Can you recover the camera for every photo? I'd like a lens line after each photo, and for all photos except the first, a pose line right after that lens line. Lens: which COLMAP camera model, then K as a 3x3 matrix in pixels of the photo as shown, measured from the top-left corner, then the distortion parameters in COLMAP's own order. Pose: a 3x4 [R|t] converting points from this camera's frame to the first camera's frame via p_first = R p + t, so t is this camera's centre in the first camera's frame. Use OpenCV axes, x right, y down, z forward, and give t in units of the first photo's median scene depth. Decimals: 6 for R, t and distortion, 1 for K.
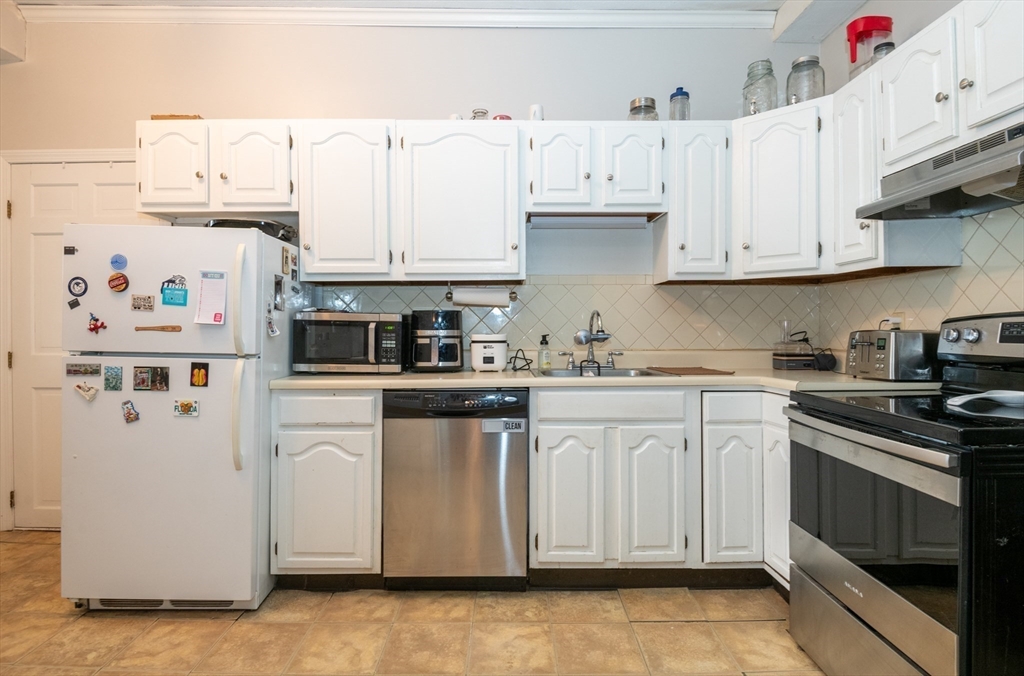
lens RADIAL K [[543.2, 0, 512.0], [0, 543.2, 333.1], [0, 0, 1]] dist [0.016229, -0.028452]
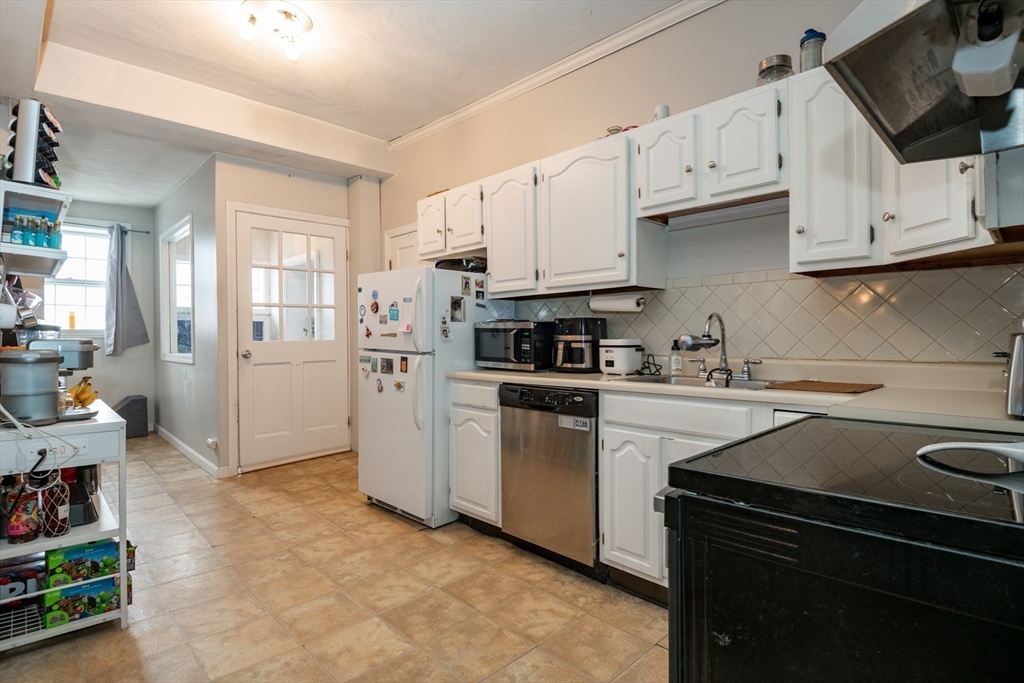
lens RADIAL K [[519.2, 0, 512.0], [0, 519.2, 341.5], [0, 0, 1]] dist [0.001266, -0.000970]
pose [[0.691164, 0.004839, -0.722682, 0.647827], [-0.002621, 0.999988, 0.004188, 0.003332], [0.722693, -0.001000, 0.691169, 0.188002]]
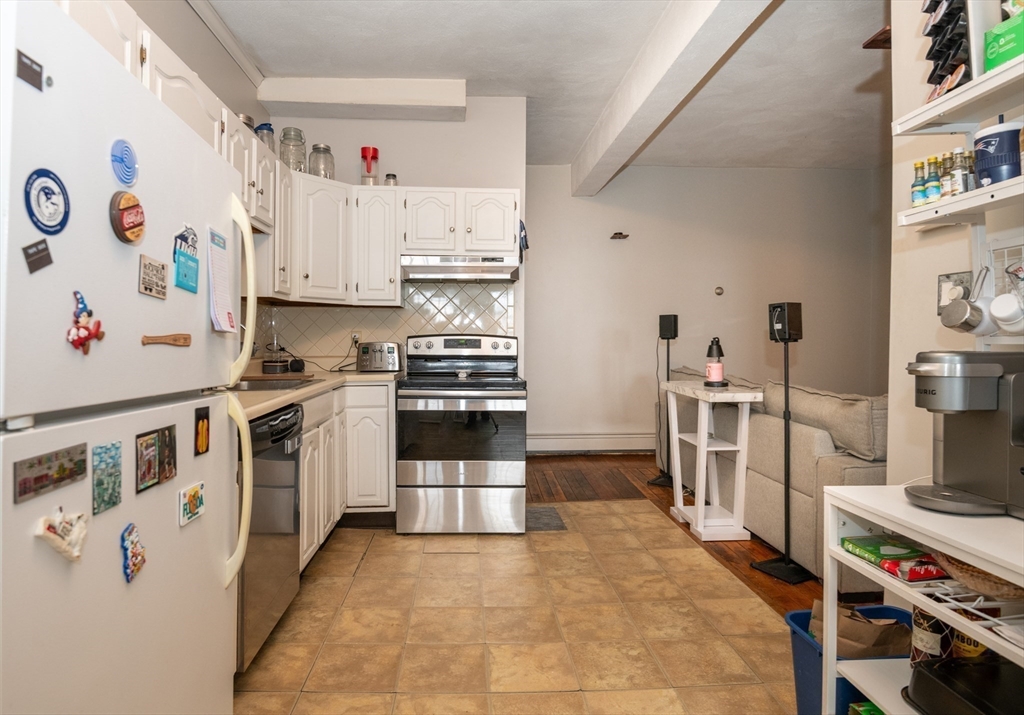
lens RADIAL K [[575.0, 0, 483.5], [0, 575.0, 353.4], [0, 0, 1]] dist [0.000545, 0.000108]
pose [[-0.033023, -0.019775, 0.999259, -1.030620], [0.004667, 0.999790, 0.019940, -0.005249], [-0.999444, 0.005322, -0.032924, 0.696619]]
